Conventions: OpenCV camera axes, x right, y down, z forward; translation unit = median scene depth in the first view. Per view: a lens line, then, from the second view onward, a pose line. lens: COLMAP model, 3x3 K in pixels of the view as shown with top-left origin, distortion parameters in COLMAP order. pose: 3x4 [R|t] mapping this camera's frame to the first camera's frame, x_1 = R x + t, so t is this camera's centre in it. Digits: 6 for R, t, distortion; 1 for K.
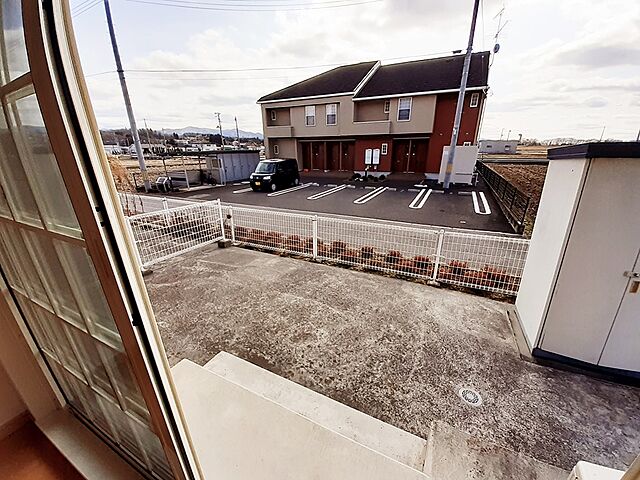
lens RADIAL K [[261.7, 0, 320.0], [0, 261.7, 240.0], [0, 0, 1]] dist [0.000183, -0.000204]
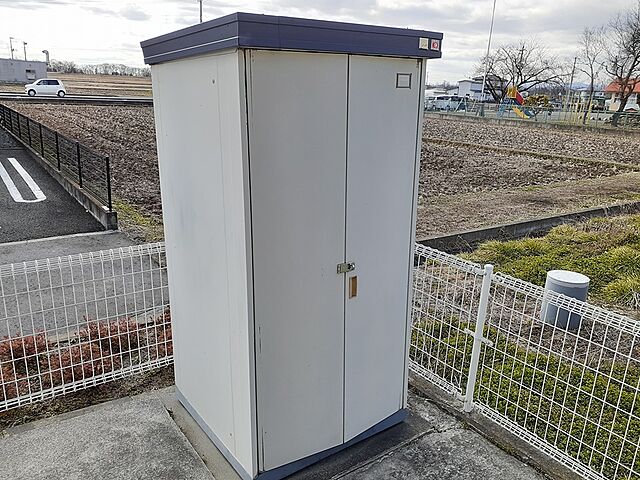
lens RADIAL K [[483.6, 0, 320.0], [0, 483.6, 240.0], [0, 0, 1]] dist [0.003881, -0.002138]
pose [[0.437342, -0.228514, 0.869778, 0.105276], [0.245841, 0.960716, 0.128792, -0.026130], [-0.865040, 0.157501, 0.476339, 0.198394]]
